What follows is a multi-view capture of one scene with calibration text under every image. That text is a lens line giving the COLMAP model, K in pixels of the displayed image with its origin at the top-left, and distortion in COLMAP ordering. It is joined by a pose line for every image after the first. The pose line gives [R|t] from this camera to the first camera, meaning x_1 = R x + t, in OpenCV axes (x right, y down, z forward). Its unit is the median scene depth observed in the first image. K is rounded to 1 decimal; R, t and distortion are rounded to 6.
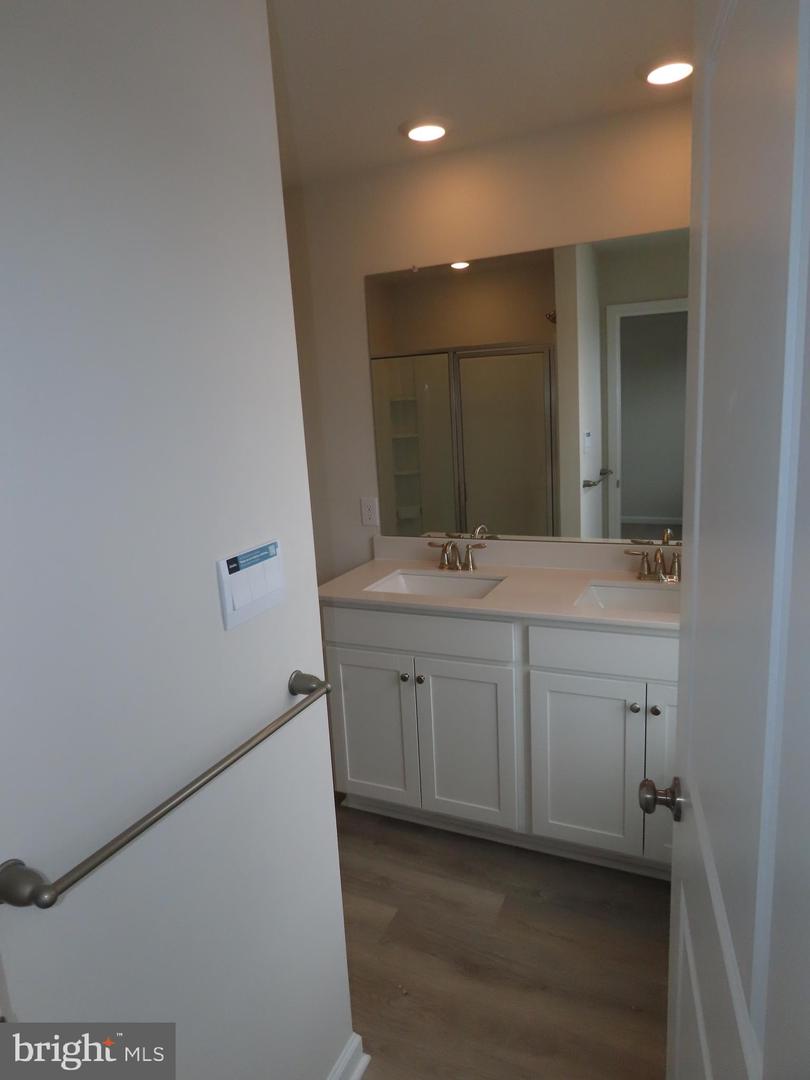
lens RADIAL K [[680.8, 0, 405.6], [0, 680.8, 543.6], [0, 0, 1]] dist [-0.042961, 0.026549]
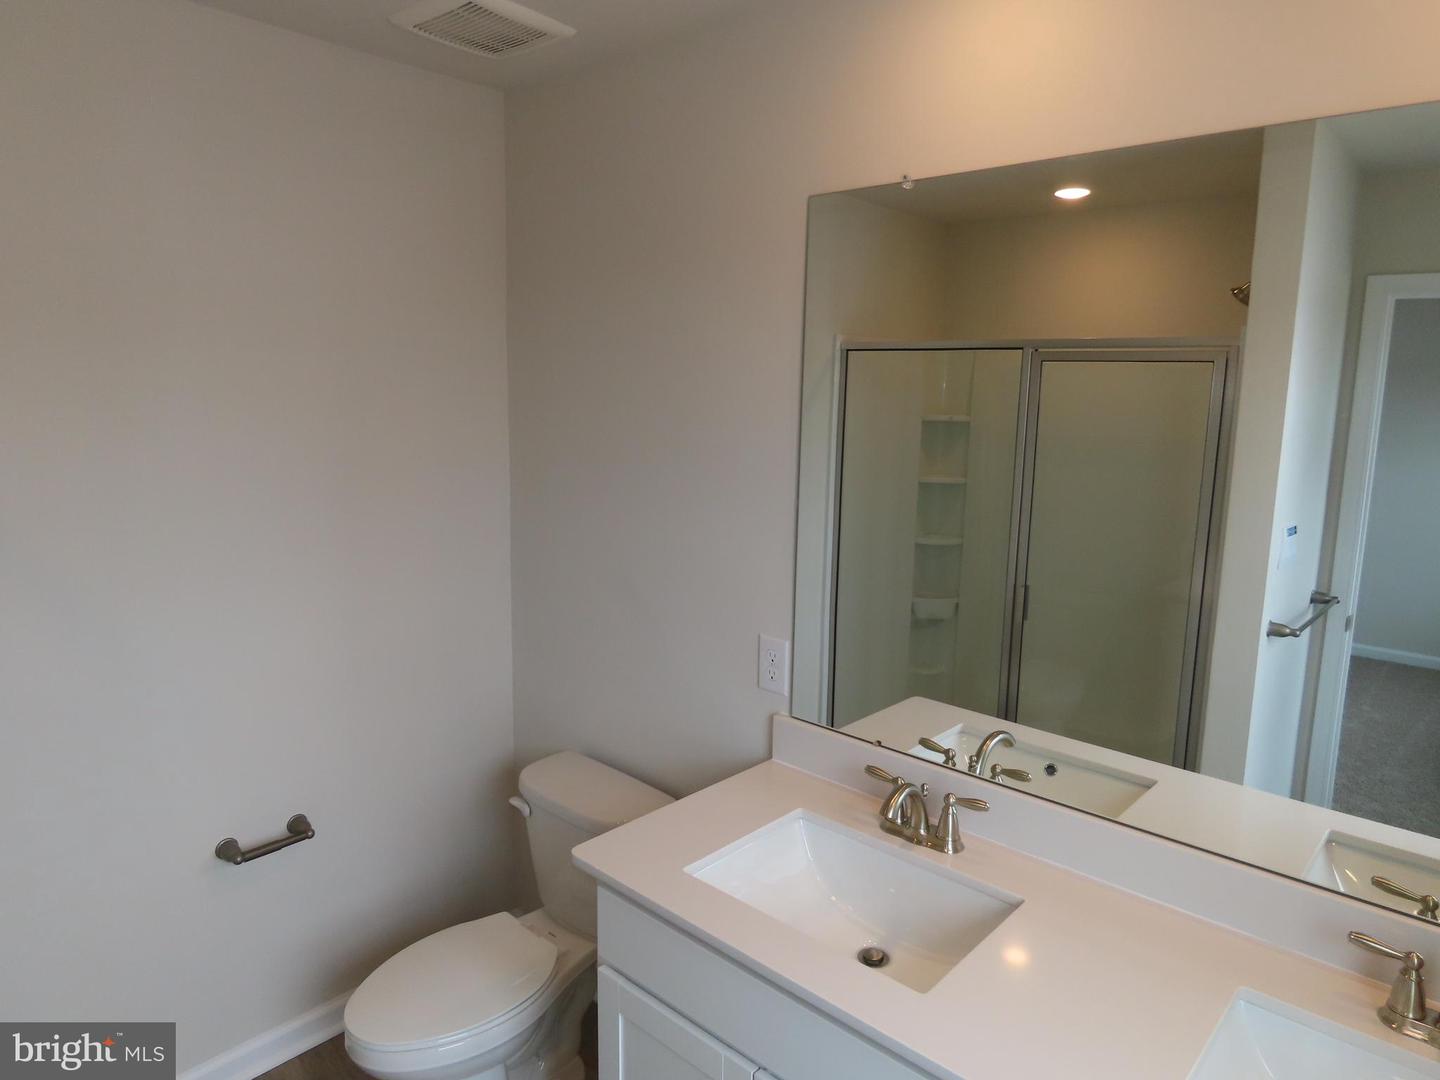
lens RADIAL K [[907.8, 0, 714.8], [0, 907.8, 533.3], [0, 0, 1]] dist [-0.042961, 0.026549]
pose [[0.944668, 0.125241, -0.303178, 0.068943], [-0.137108, 0.990391, -0.018089, -0.089540], [0.297999, 0.058657, 0.952762, 0.249727]]
